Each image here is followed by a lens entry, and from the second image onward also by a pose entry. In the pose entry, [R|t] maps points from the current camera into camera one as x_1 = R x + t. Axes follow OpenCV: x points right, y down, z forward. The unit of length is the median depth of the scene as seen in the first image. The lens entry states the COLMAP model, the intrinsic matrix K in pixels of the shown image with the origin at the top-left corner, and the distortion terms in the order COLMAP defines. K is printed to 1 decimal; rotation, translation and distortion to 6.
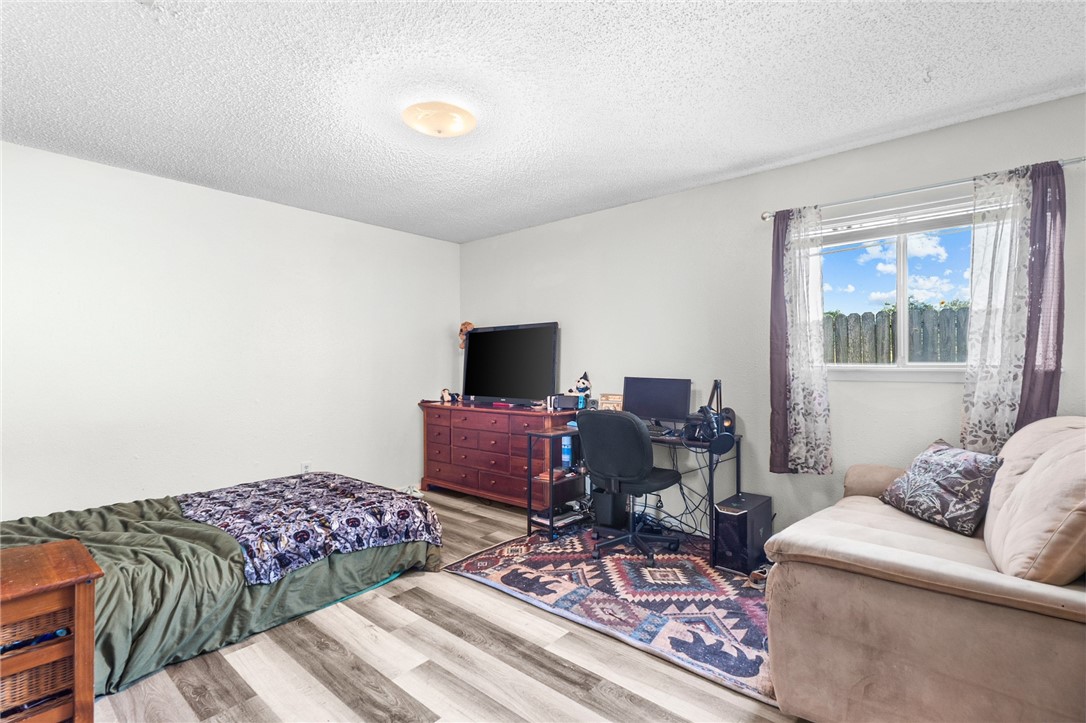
lens RADIAL K [[500.1, 0, 542.7], [0, 500.1, 363.7], [0, 0, 1]] dist [0.010022, -0.000441]
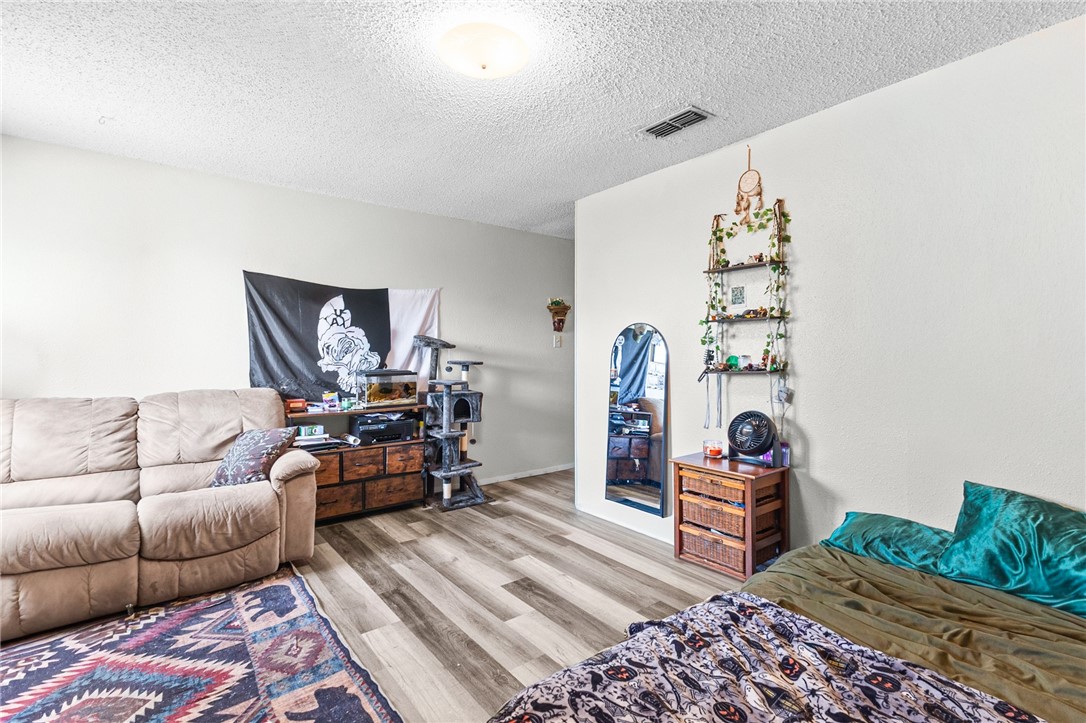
lens RADIAL K [[500.1, 0, 543.3], [0, 500.1, 358.2], [0, 0, 1]] dist [0.010022, -0.000441]
pose [[-0.981535, 0.003386, 0.191251, -0.483999], [0.004513, 0.999975, 0.005457, -0.000500], [-0.191227, 0.006219, -0.981526, 1.906903]]
